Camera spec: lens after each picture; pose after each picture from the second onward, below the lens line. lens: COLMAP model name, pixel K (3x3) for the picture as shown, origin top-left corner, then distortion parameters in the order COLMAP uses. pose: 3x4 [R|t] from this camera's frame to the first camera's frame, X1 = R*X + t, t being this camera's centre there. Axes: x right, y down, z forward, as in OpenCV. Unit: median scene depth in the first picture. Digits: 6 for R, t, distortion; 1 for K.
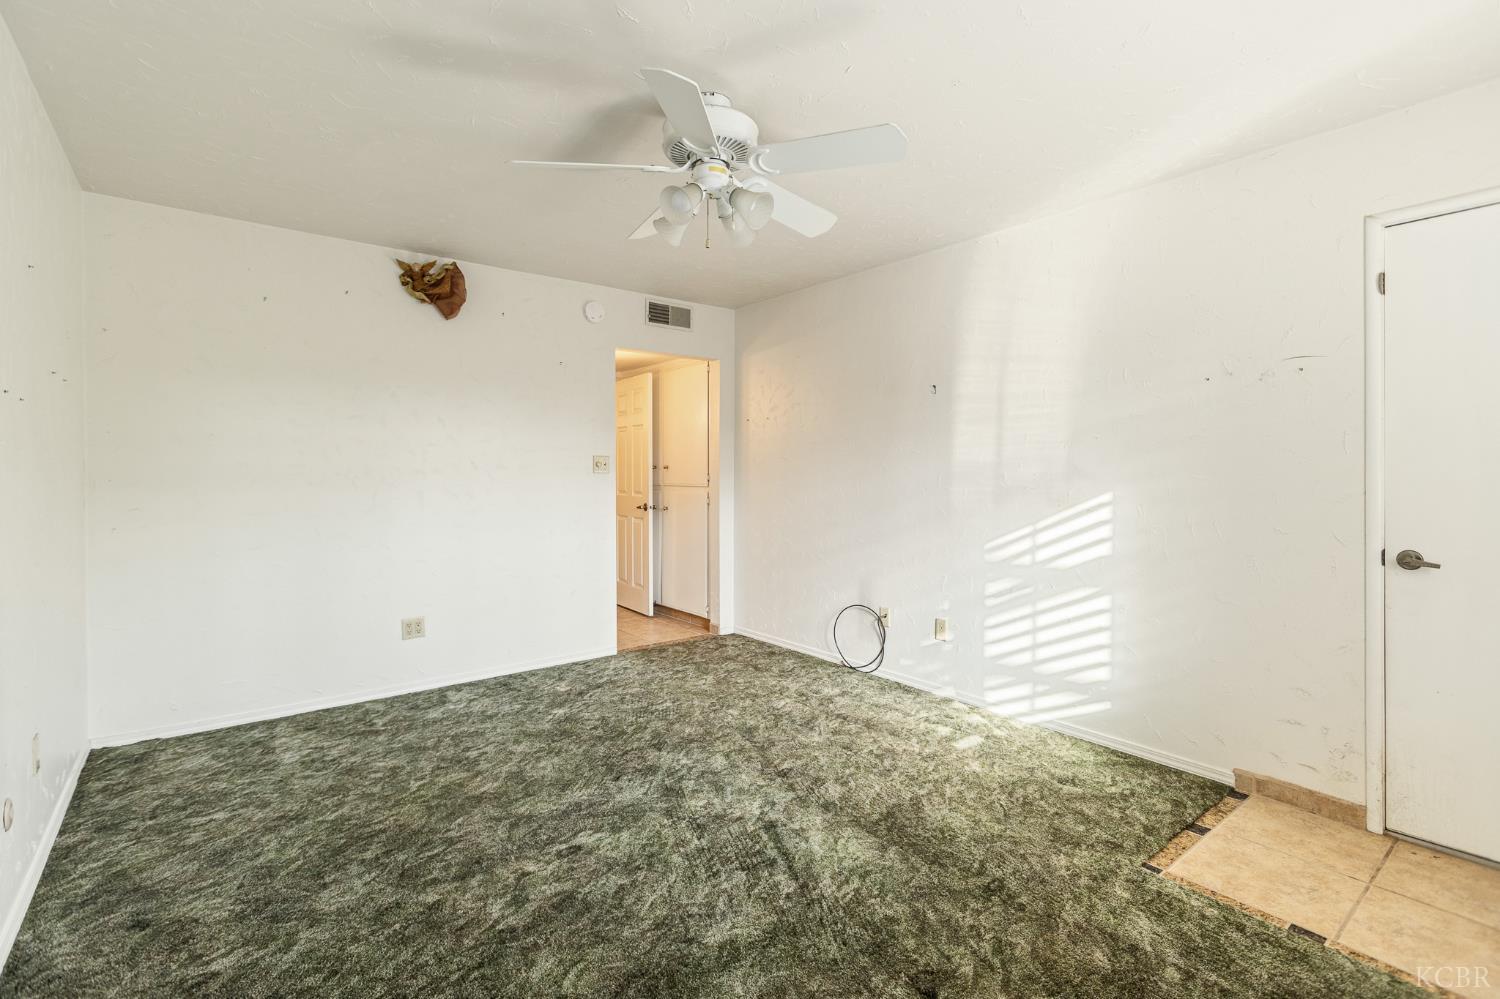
lens RADIAL K [[692.3, 0, 750.8], [0, 692.3, 490.3], [0, 0, 1]] dist [0.018414, 0.000102]
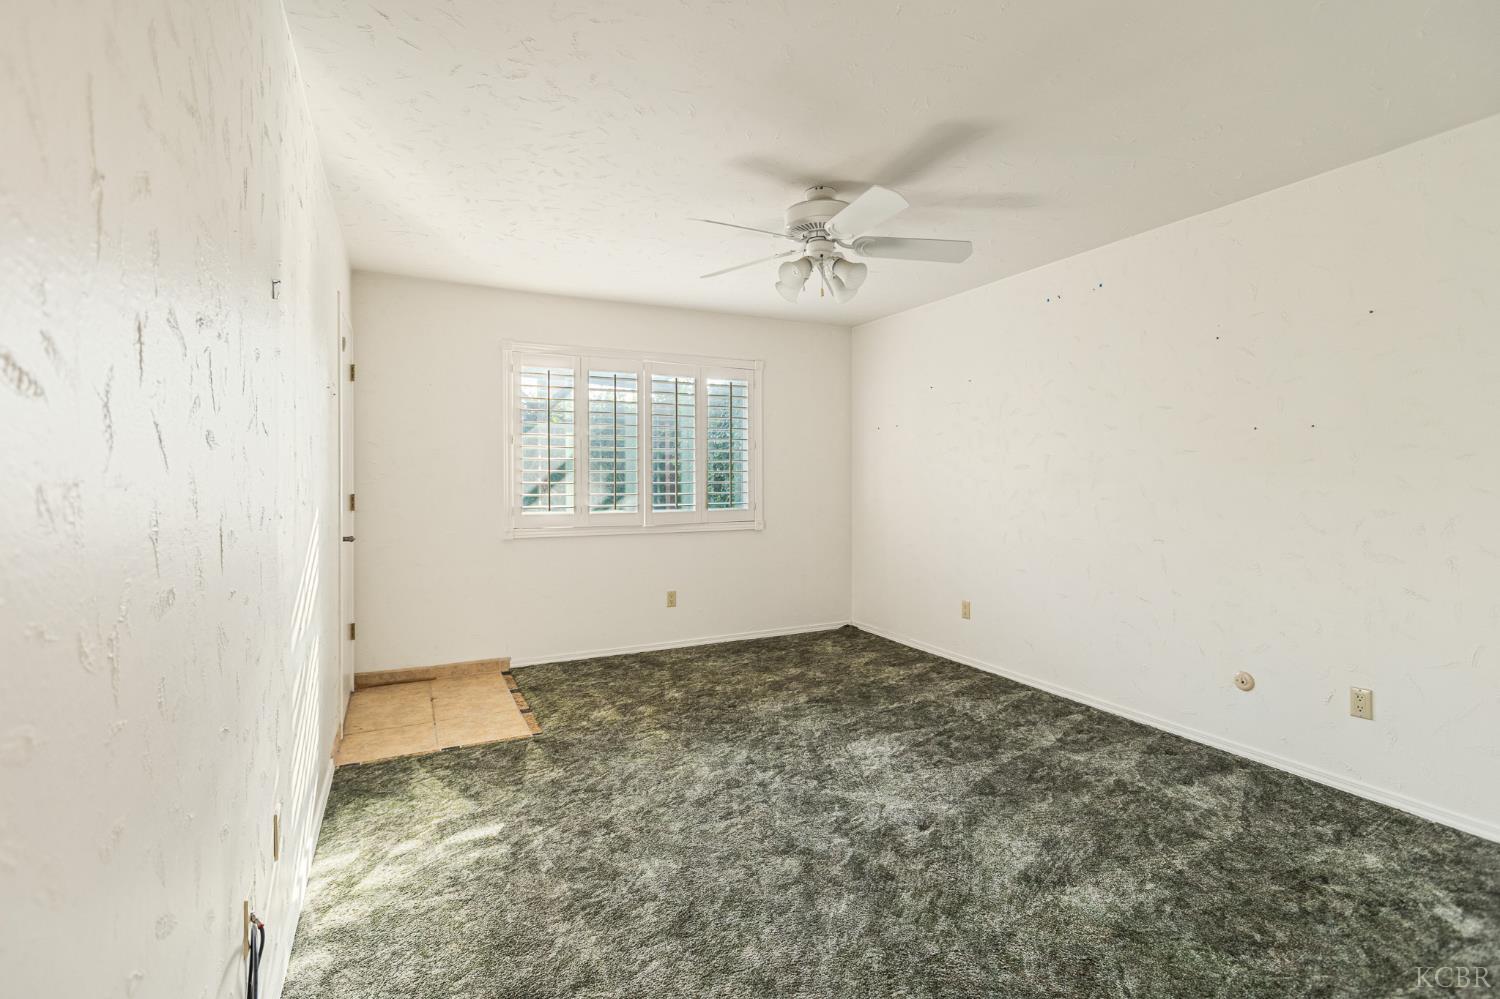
lens RADIAL K [[692.3, 0, 750.5], [0, 692.3, 490.8], [0, 0, 1]] dist [0.018414, 0.000102]
pose [[-0.978837, -0.001321, 0.204637, -0.180796], [0.008135, 0.998938, 0.045358, -0.058145], [-0.204479, 0.046063, -0.977786, 2.113126]]
